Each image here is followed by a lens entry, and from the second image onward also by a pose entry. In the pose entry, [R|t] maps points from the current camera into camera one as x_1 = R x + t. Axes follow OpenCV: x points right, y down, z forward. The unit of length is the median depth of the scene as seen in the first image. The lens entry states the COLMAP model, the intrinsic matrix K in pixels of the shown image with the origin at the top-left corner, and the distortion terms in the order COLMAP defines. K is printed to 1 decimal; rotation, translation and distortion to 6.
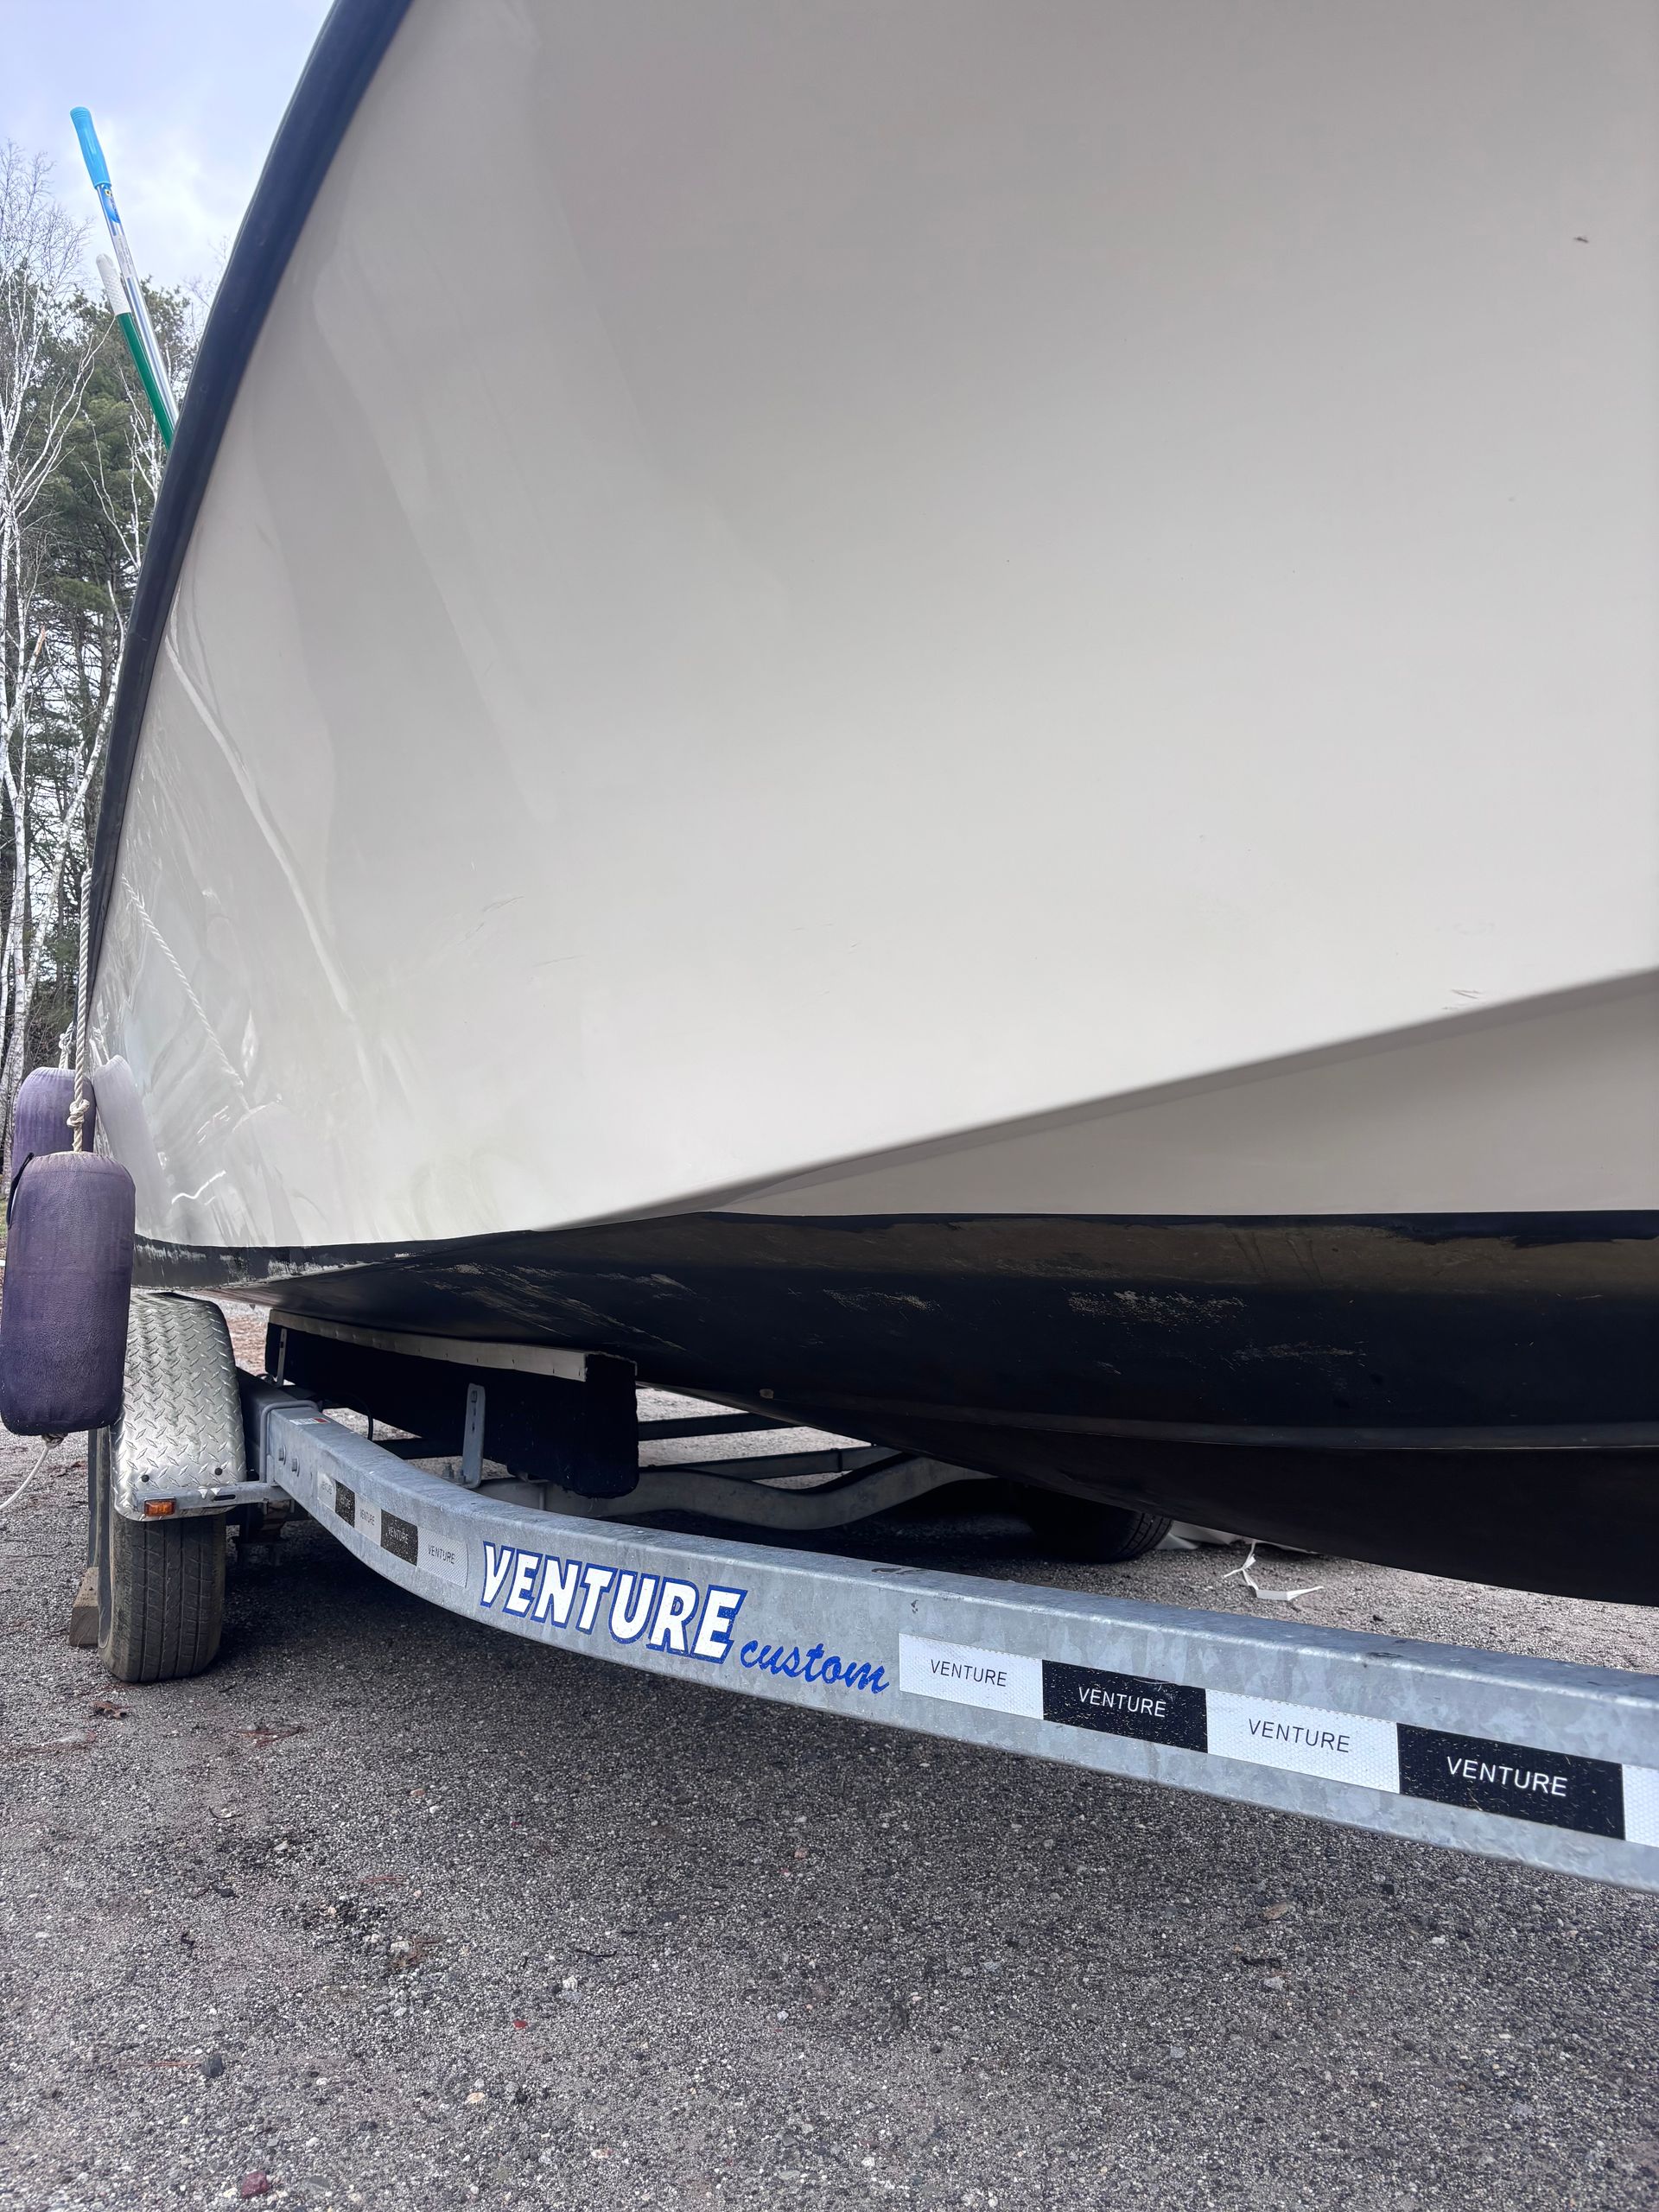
lens RADIAL K [[1706.7, 0, 826.5], [0, 1706.7, 1138.7], [0, 0, 1]] dist [0.052006, -0.087690]
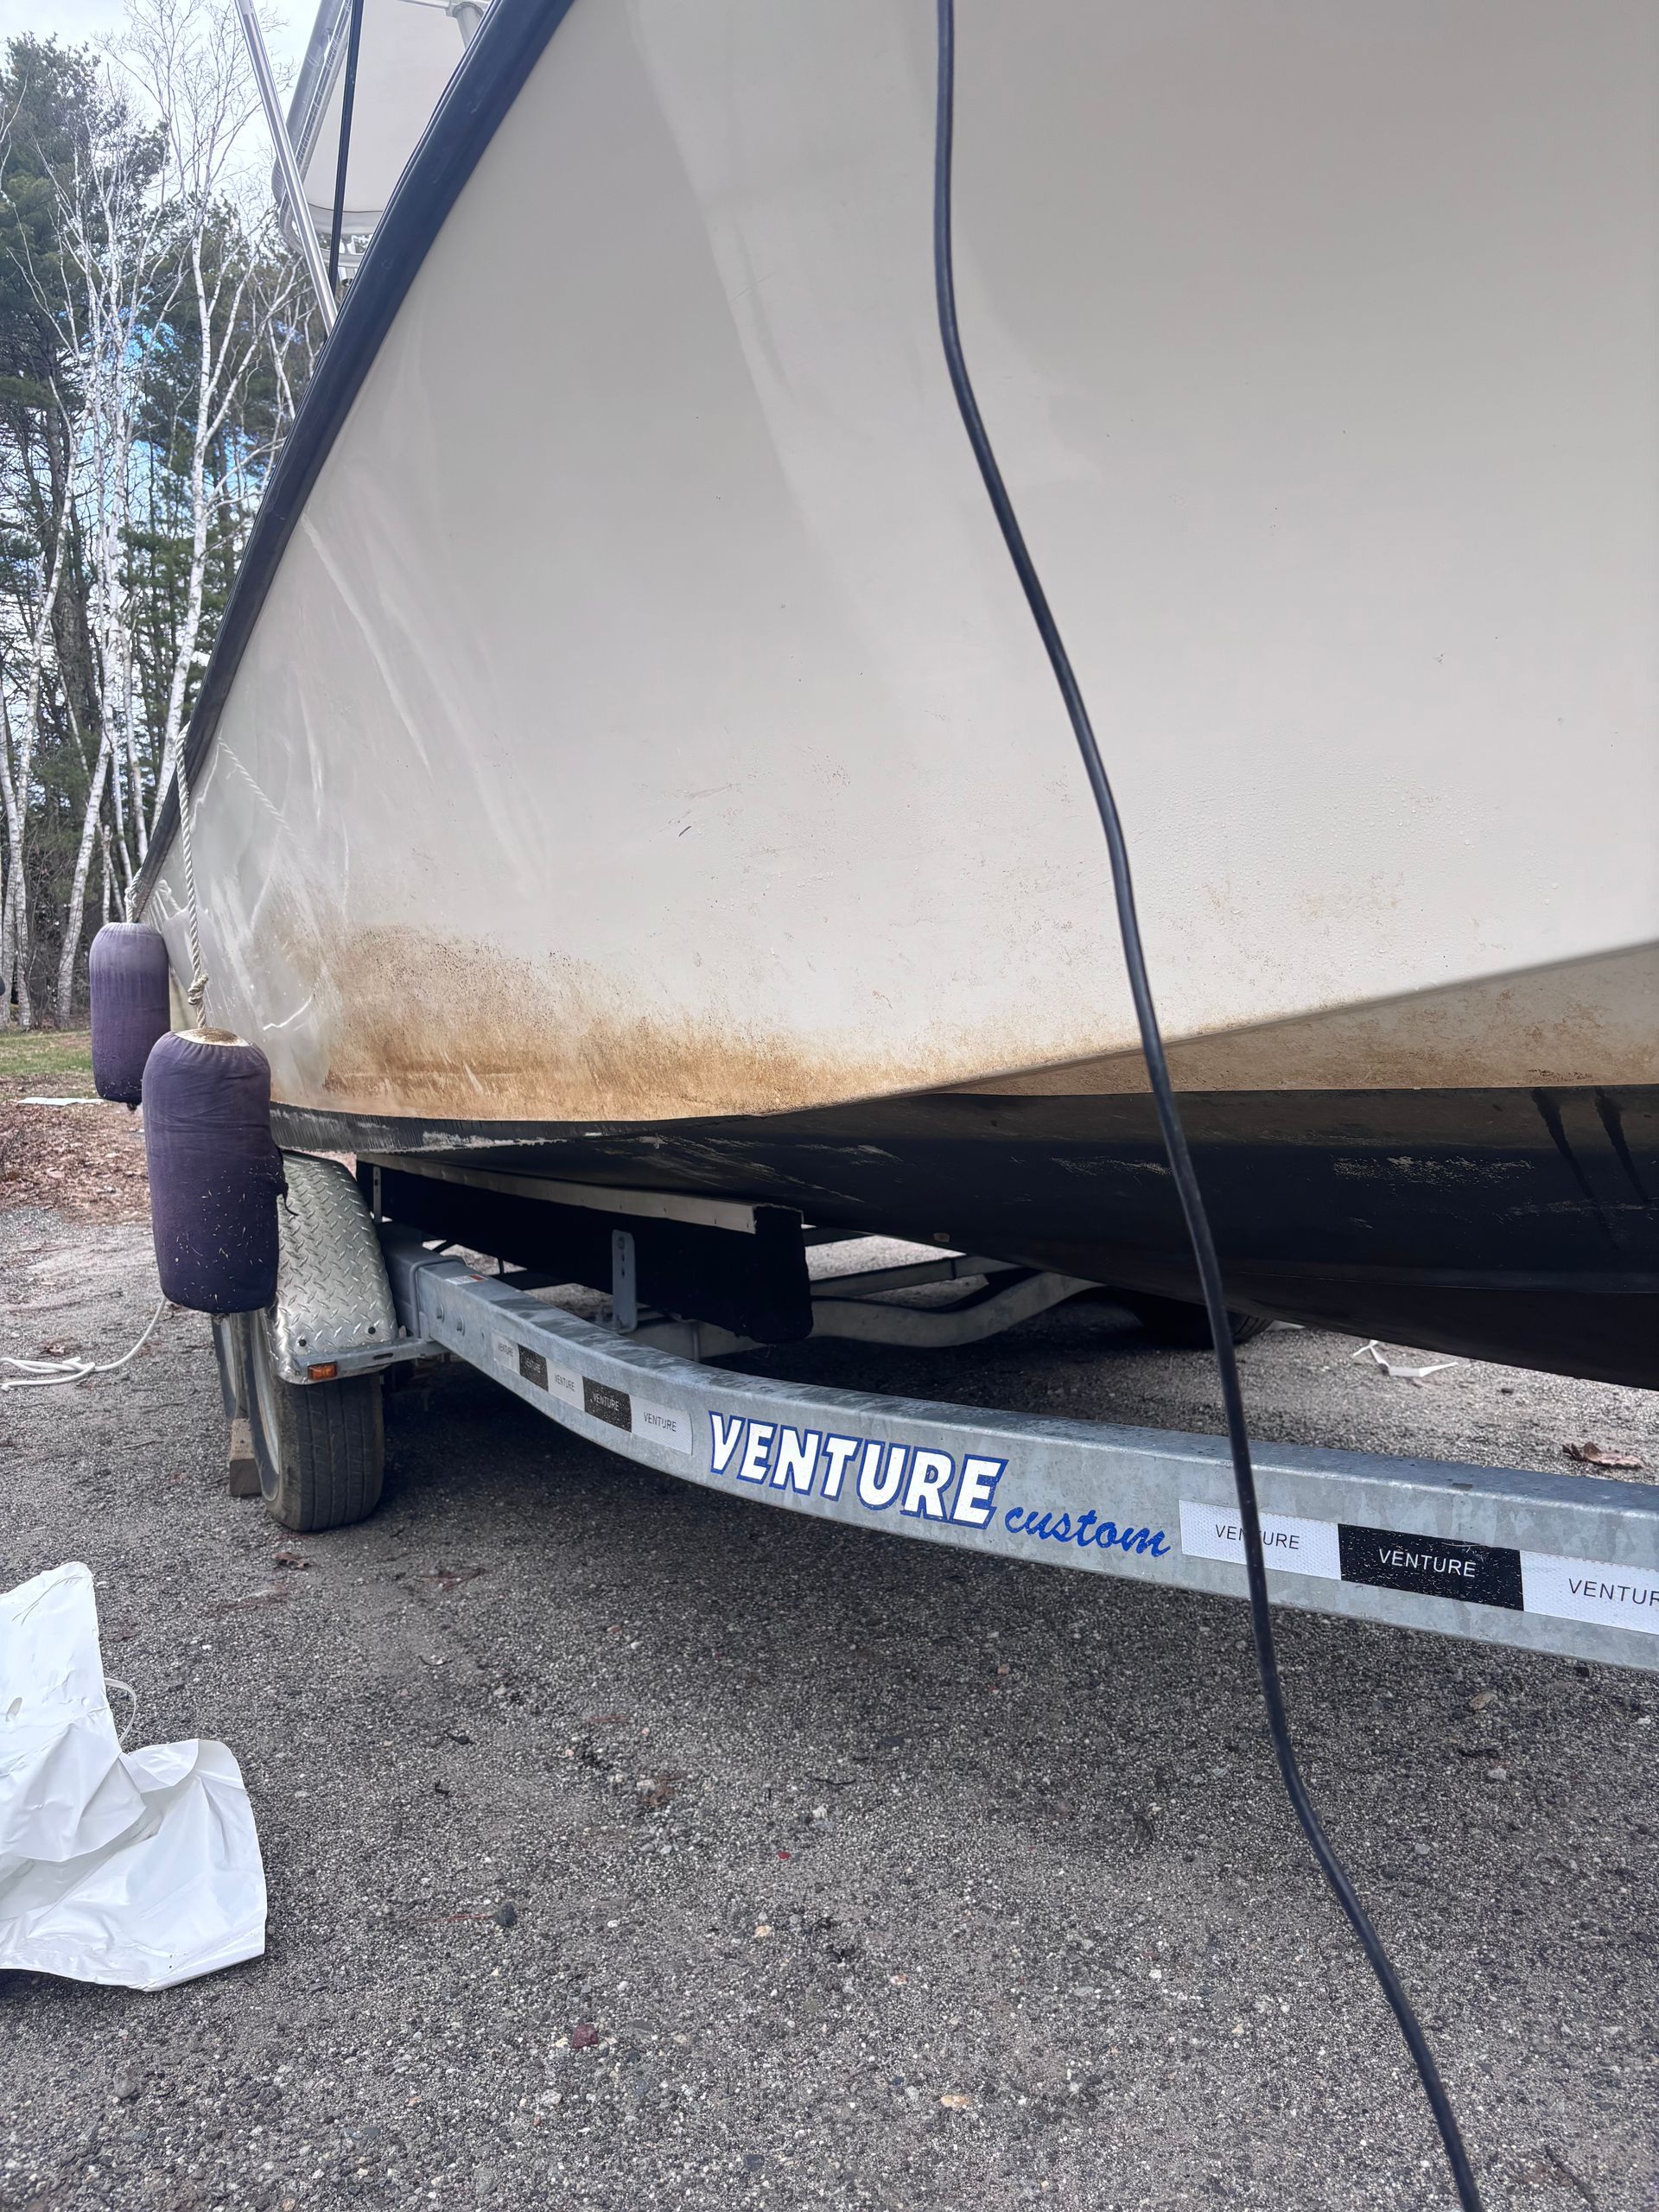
lens RADIAL K [[1702.7, 0, 752.0], [0, 1702.7, 1105.8], [0, 0, 1]] dist [0.063684, -0.098717]
pose [[0.997701, -0.066406, -0.013515, -0.158878], [0.067601, 0.989219, 0.129905, -0.081349], [0.004743, -0.130520, 0.991434, 0.015979]]
